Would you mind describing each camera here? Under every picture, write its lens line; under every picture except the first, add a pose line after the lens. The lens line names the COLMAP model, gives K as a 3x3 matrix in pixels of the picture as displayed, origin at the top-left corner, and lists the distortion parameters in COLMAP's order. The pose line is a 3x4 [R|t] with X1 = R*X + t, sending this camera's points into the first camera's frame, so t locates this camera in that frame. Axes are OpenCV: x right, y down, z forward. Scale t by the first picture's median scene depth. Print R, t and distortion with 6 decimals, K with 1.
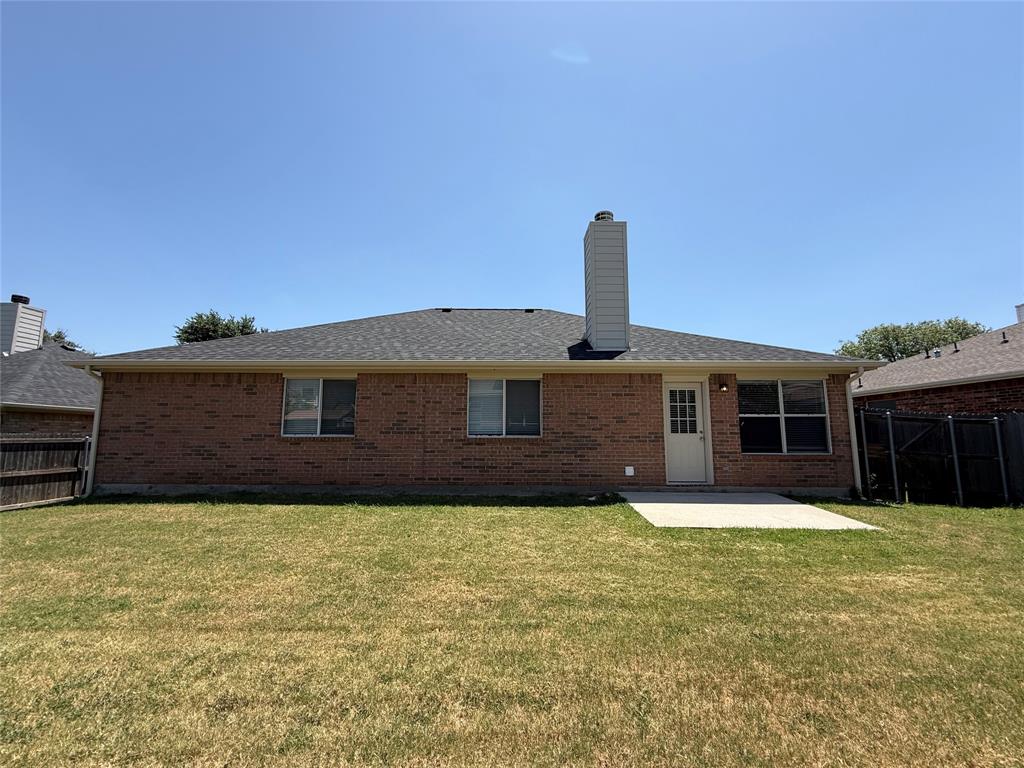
lens RADIAL K [[408.2, 0, 511.7], [0, 408.2, 380.7], [0, 0, 1]] dist [0.000531, 0.000081]
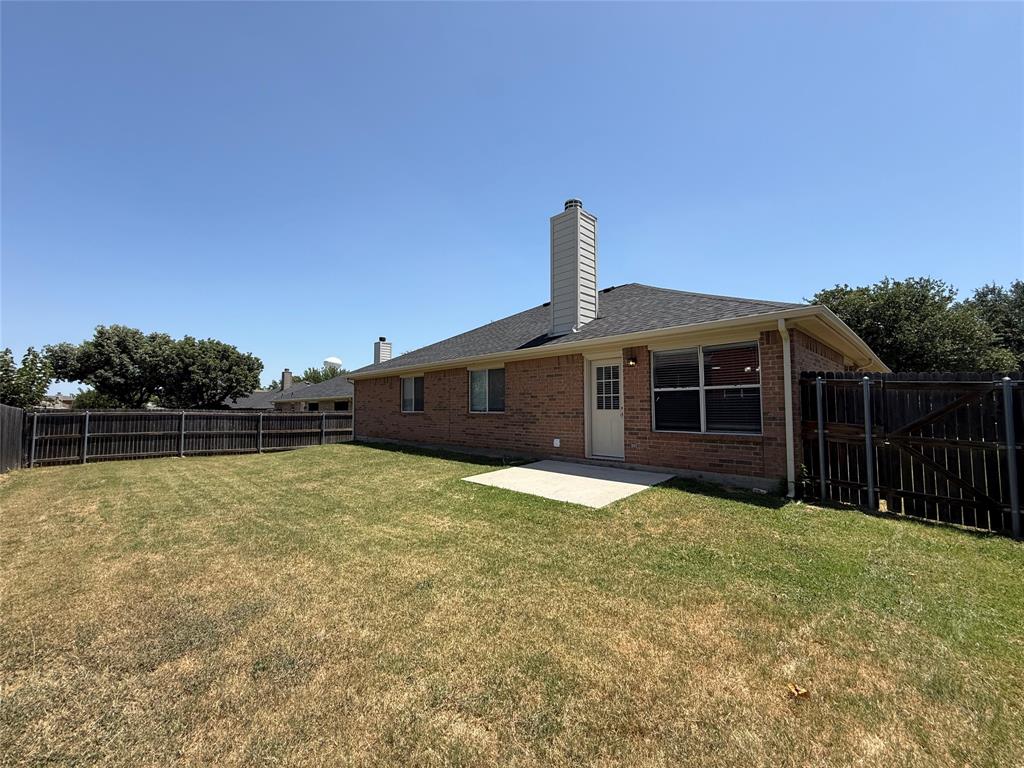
lens RADIAL K [[408.2, 0, 509.6], [0, 408.2, 387.9], [0, 0, 1]] dist [0.000531, 0.000081]
pose [[0.707085, -0.041642, -0.705901, 0.977323], [0.098763, 0.994296, 0.040274, 0.011020], [0.700198, -0.098194, 0.707164, 0.120820]]
